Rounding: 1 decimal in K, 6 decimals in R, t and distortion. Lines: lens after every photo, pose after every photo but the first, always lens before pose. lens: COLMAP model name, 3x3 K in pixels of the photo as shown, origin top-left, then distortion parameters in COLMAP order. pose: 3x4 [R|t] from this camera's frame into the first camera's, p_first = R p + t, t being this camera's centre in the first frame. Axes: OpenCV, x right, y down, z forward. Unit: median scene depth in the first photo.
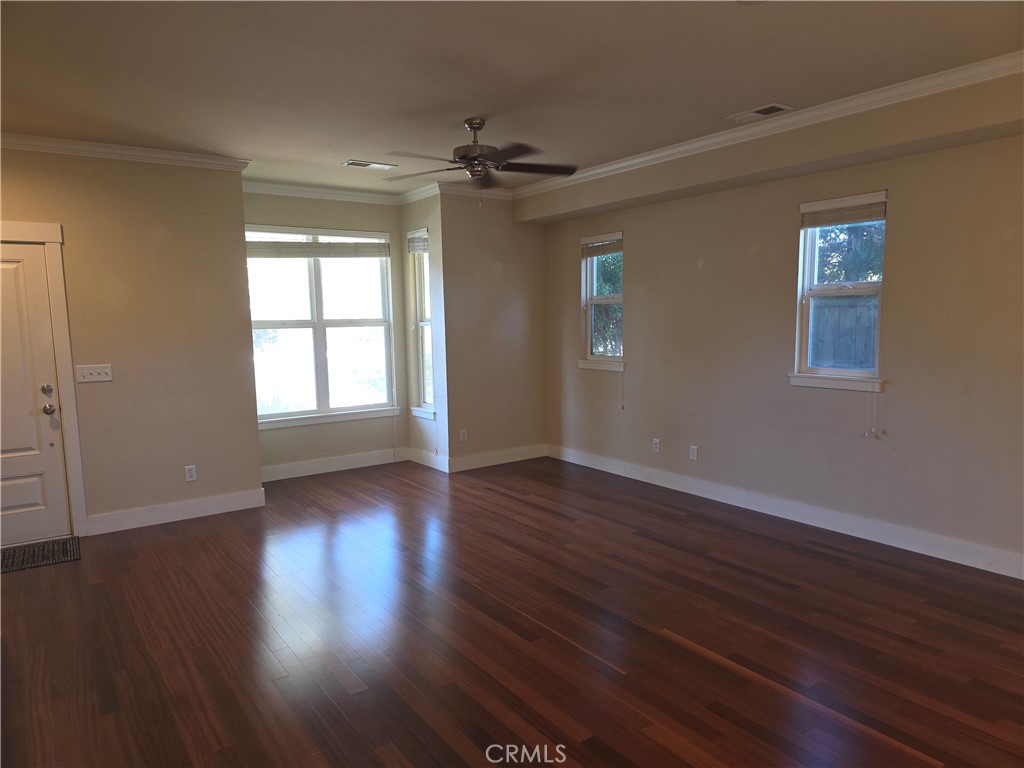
lens RADIAL K [[690.2, 0, 525.3], [0, 690.2, 389.1], [0, 0, 1]] dist [0.062786, -0.070280]
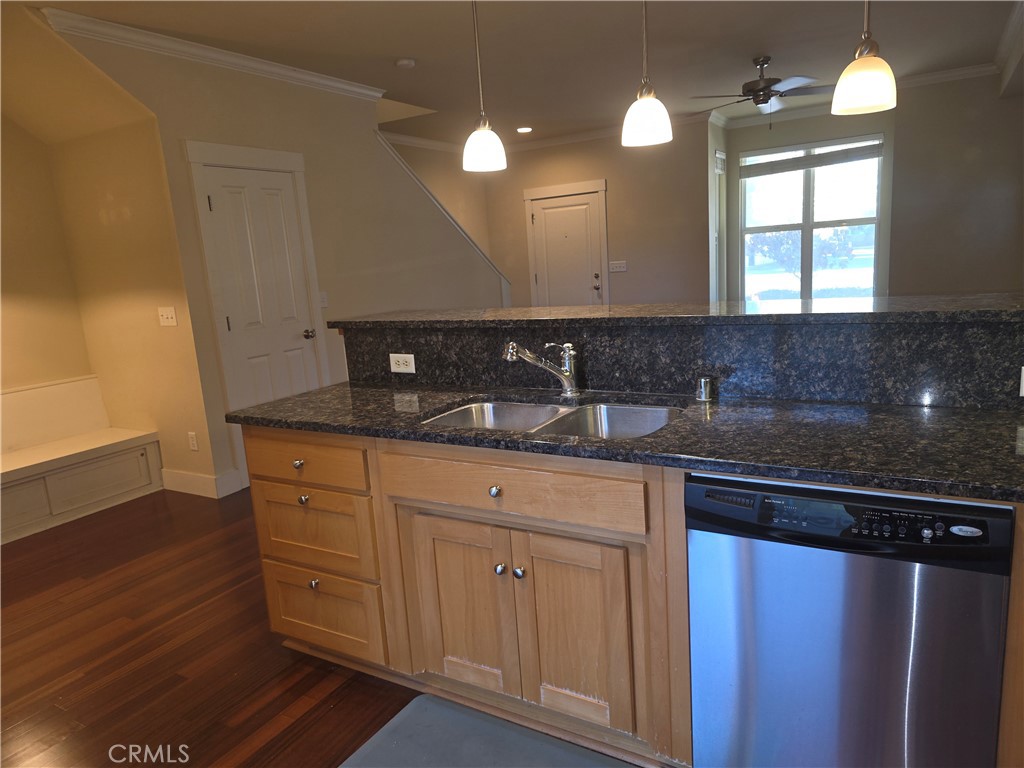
lens RADIAL K [[688.5, 0, 507.2], [0, 688.5, 391.7], [0, 0, 1]] dist [0.083268, -0.095957]
pose [[0.396981, 0.165509, -0.902781, 0.630462], [-0.037536, 0.985711, 0.164207, 0.008113], [0.917059, -0.031301, 0.397521, 0.048536]]
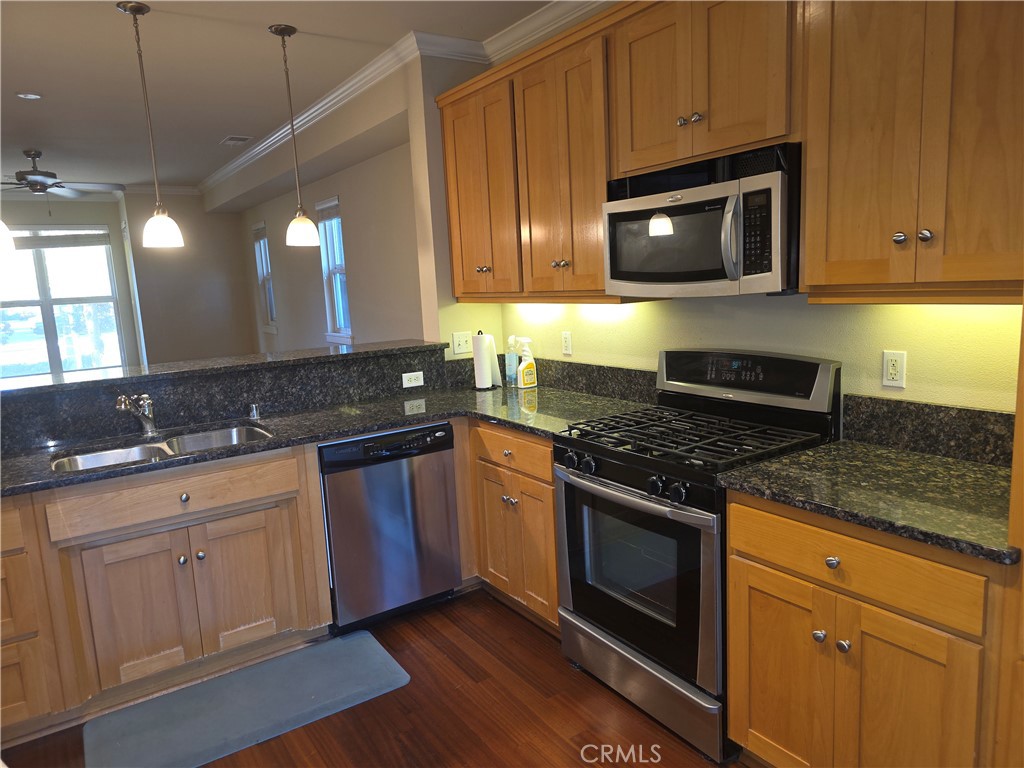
lens RADIAL K [[680.2, 0, 526.1], [0, 680.2, 383.7], [0, 0, 1]] dist [0.077976, -0.088584]
pose [[0.999237, -0.031534, -0.023040, 0.581410], [0.032581, 0.998385, 0.046548, 0.020014], [0.021535, -0.047264, 0.998650, -0.211417]]
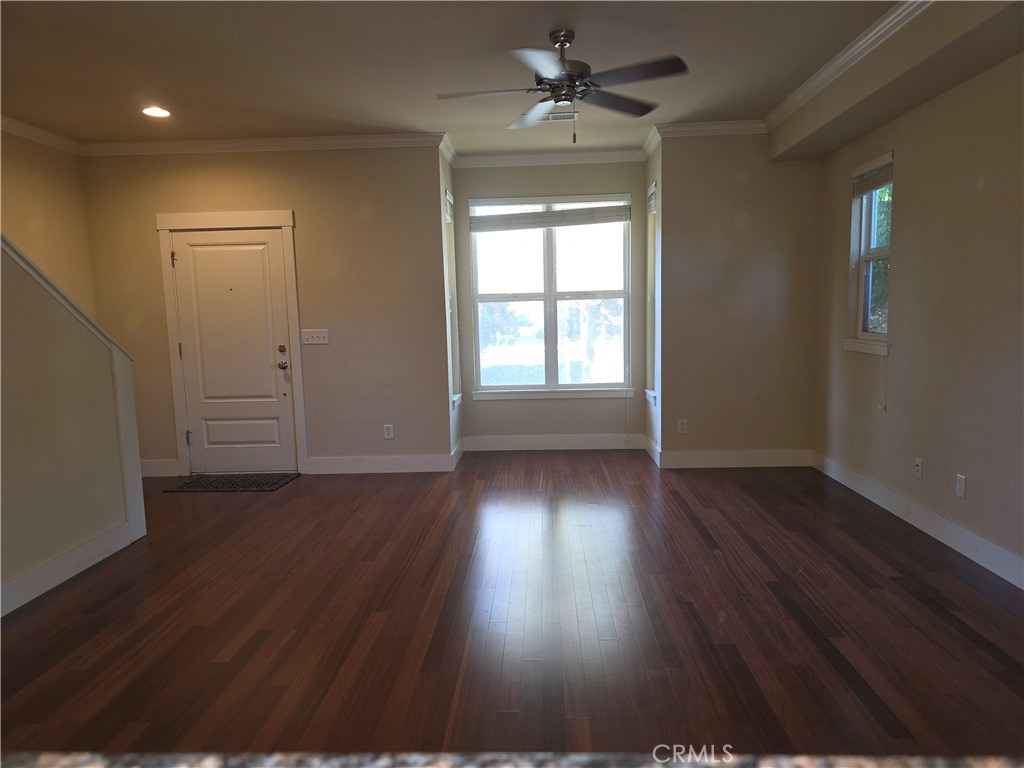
lens RADIAL K [[695.7, 0, 512.0], [0, 695.7, 384.0], [0, 0, 1]] dist [0.080644, -0.101243]
pose [[0.782064, 0.060936, -0.620212, 0.274946], [-0.055340, 0.998067, 0.028280, 0.003683], [0.620737, 0.012206, 0.783924, 0.209433]]
